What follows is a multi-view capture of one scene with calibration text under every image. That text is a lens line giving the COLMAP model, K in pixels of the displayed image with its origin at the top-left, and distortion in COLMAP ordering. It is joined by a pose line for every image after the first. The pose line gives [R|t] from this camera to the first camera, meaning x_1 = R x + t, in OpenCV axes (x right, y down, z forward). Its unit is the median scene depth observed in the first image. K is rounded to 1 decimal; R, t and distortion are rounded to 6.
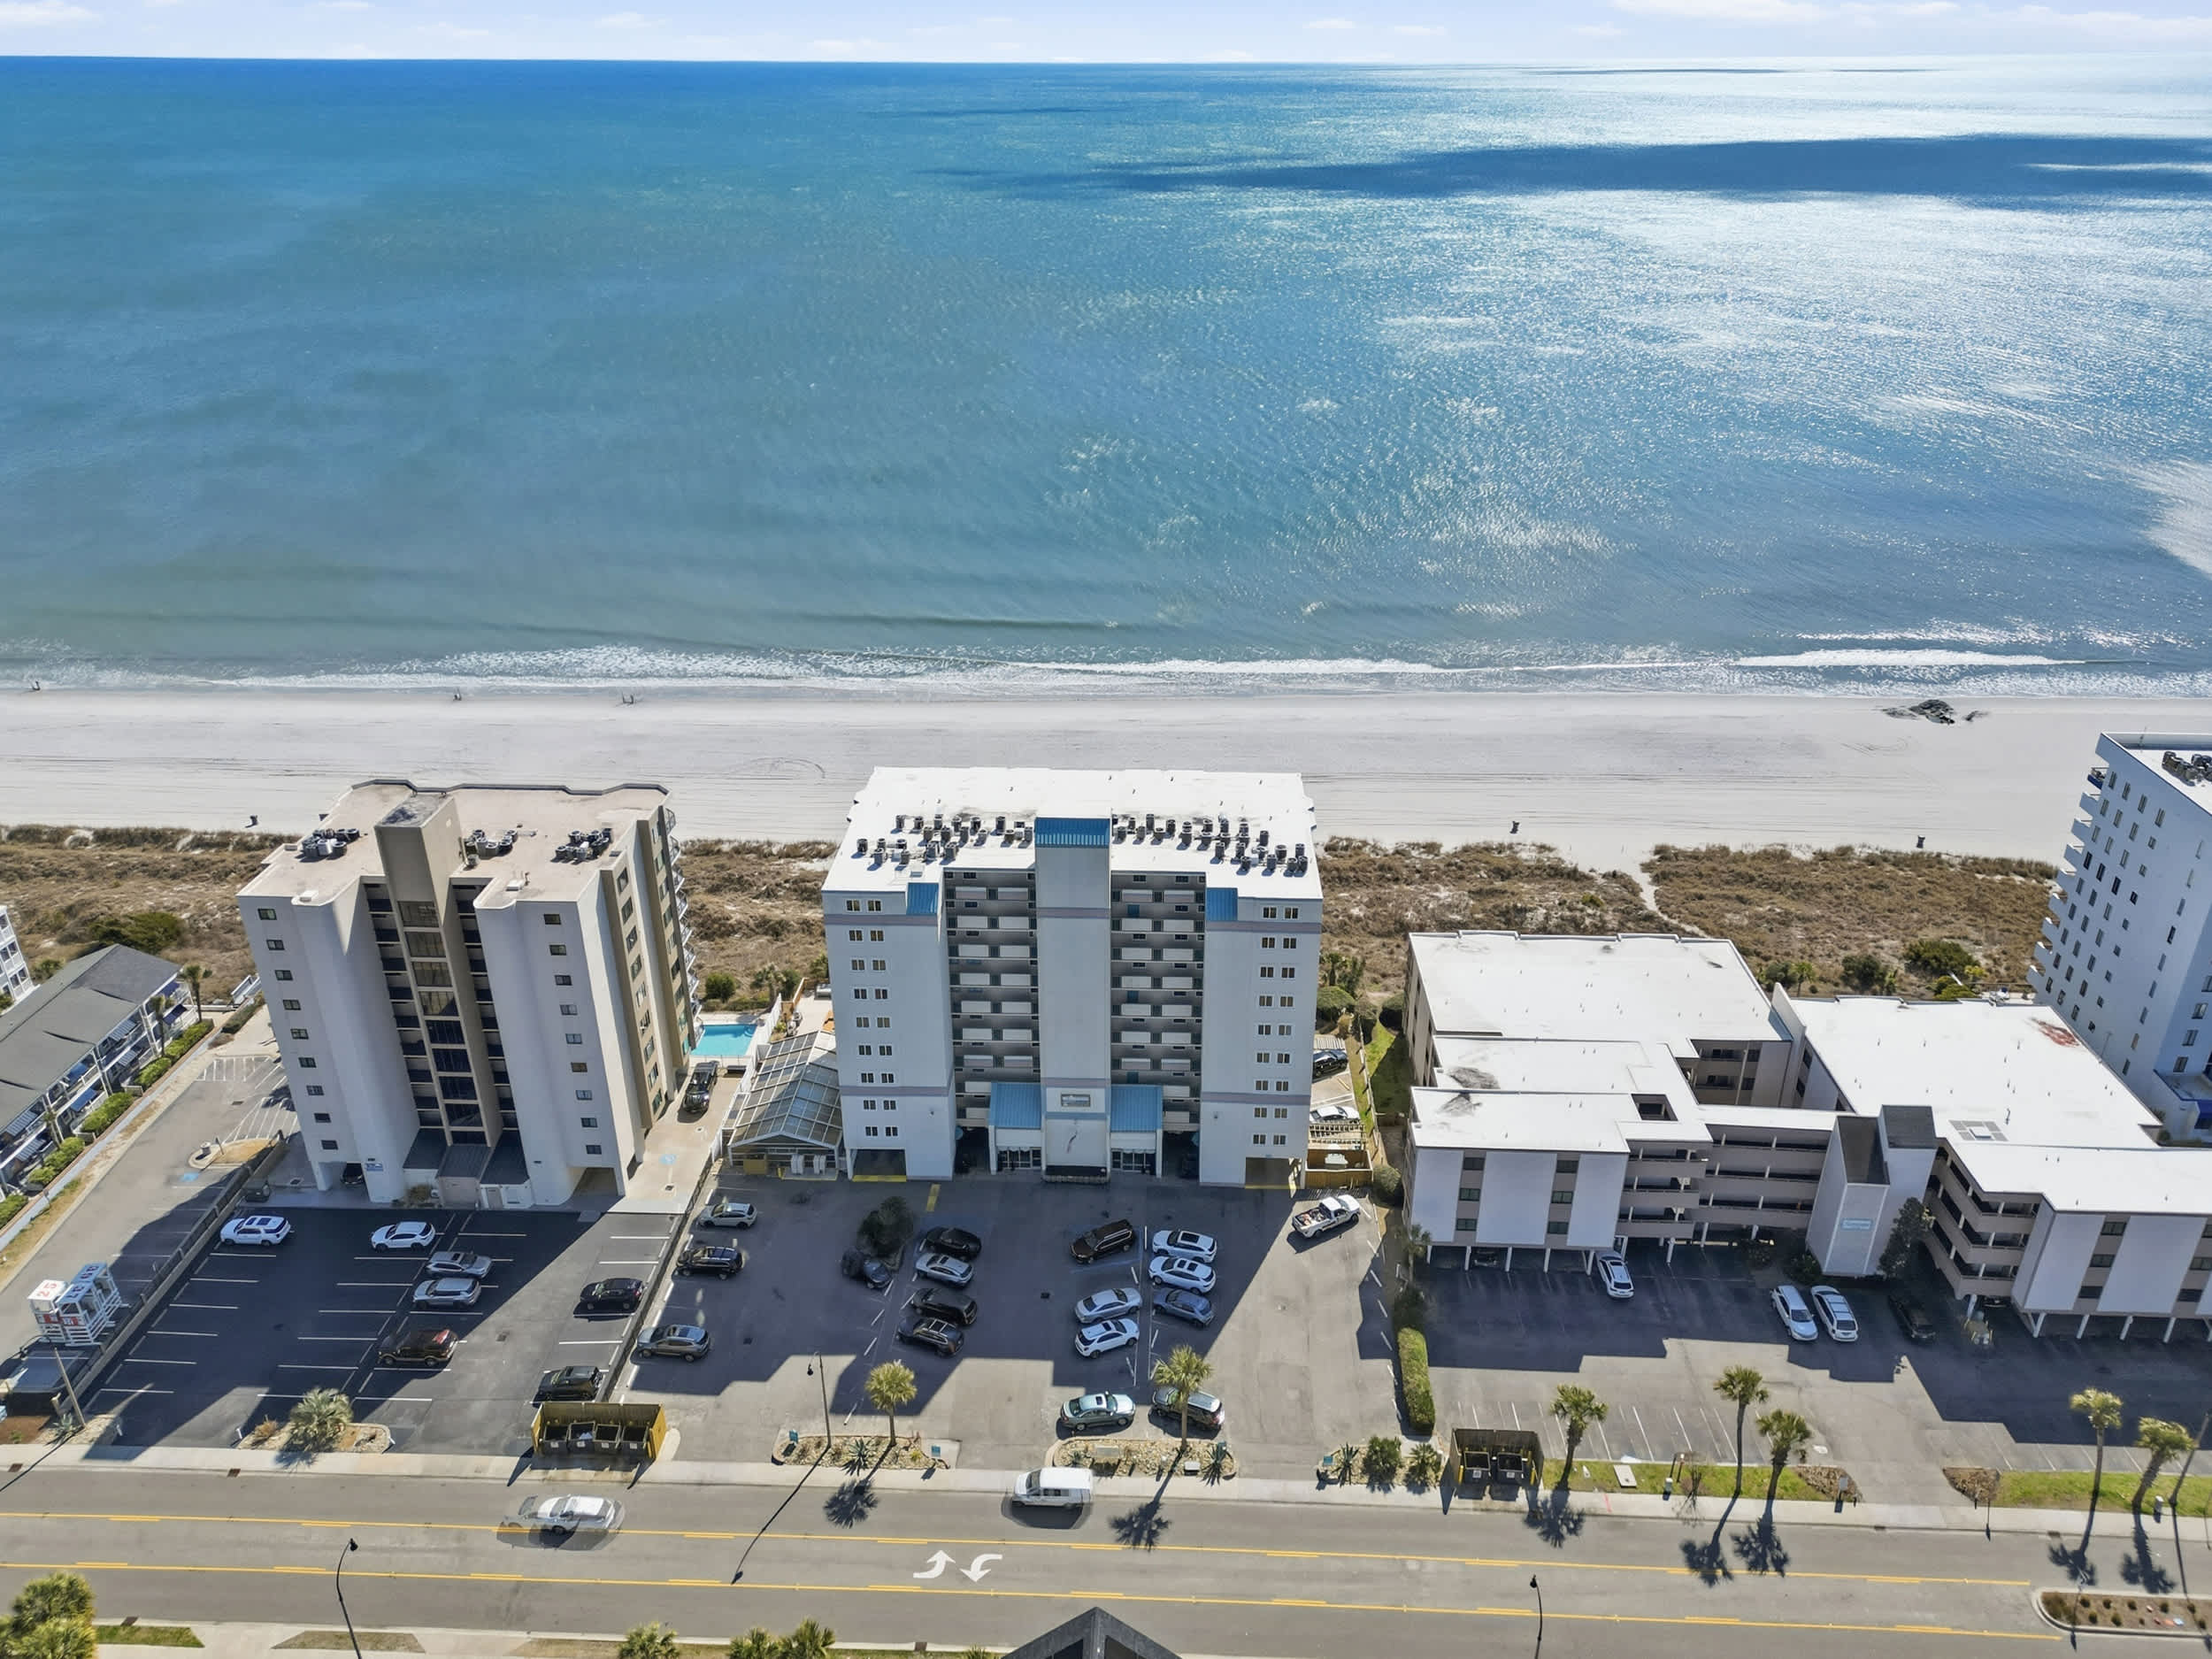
lens RADIAL K [[1553.1, 0, 1101.3], [0, 1553.1, 821.1], [0, 0, 1]] dist [0.081923, -0.080430]
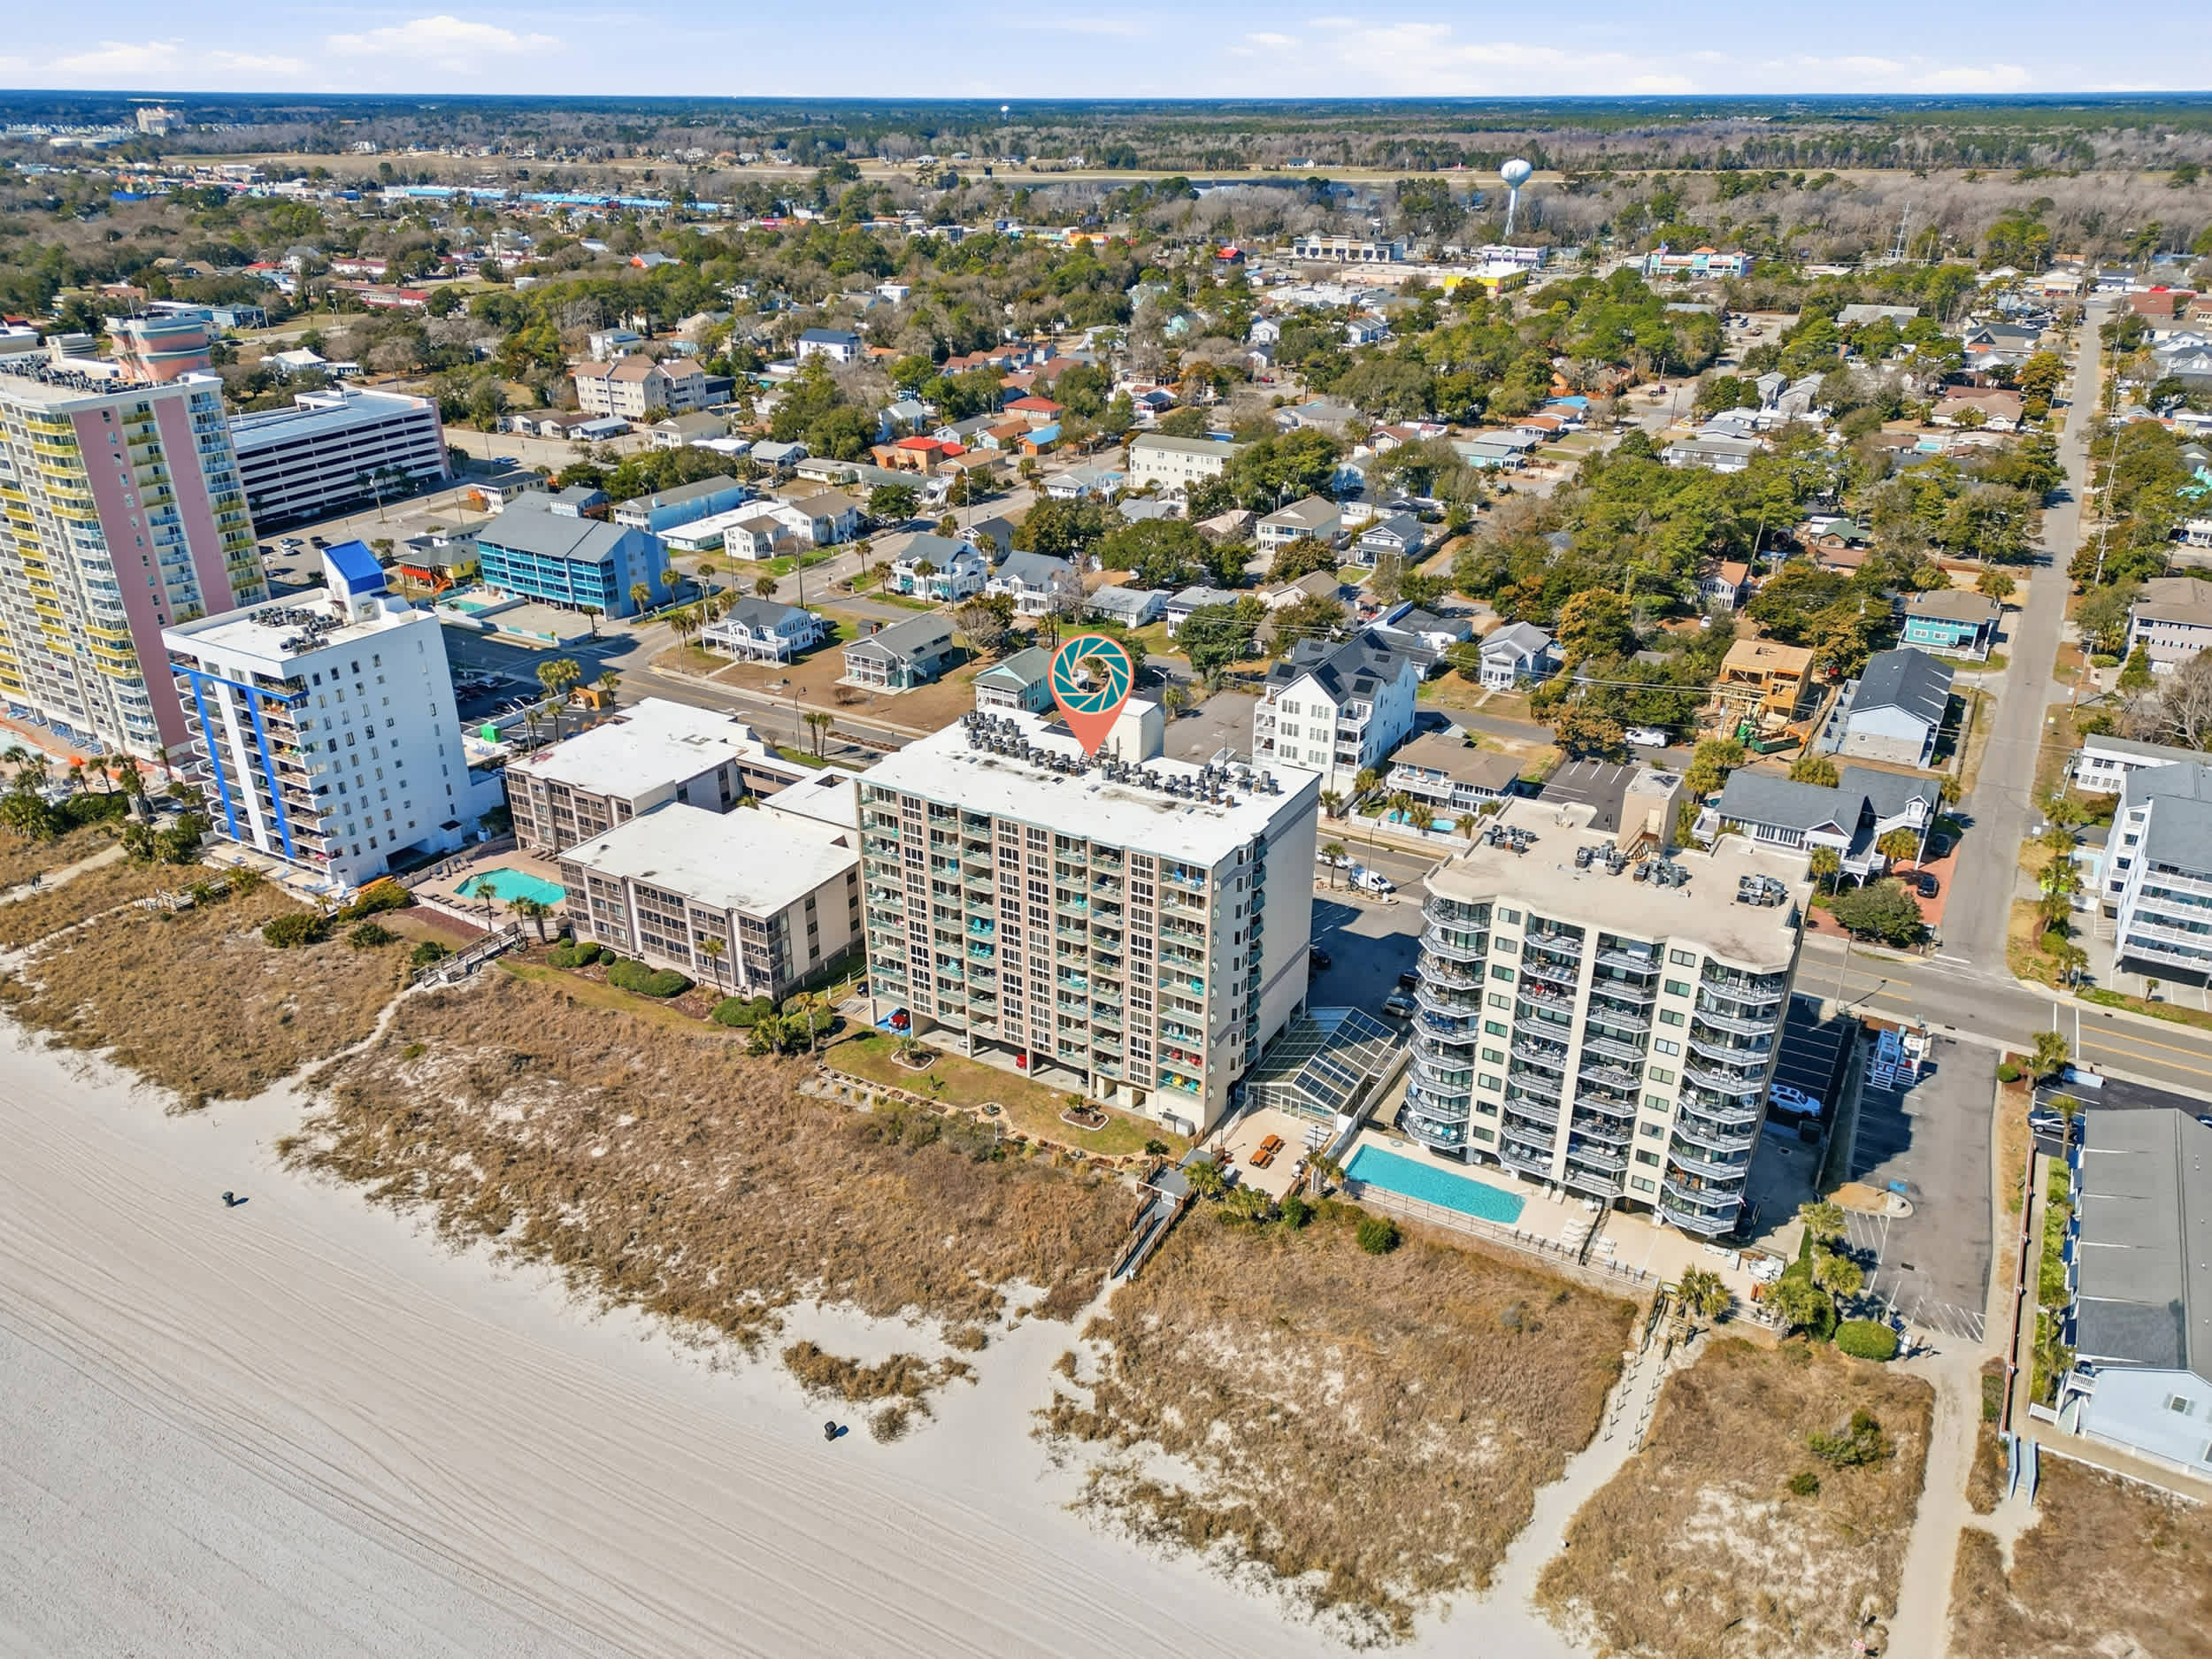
lens RADIAL K [[1563.8, 0, 1115.0], [0, 1563.8, 812.1], [0, 0, 1]] dist [0.084894, -0.074262]
pose [[-0.890041, -0.189748, 0.414514, -0.554994], [0.197957, 0.658201, 0.726350, -0.877735], [-0.410657, 0.728538, -0.548264, 1.761468]]
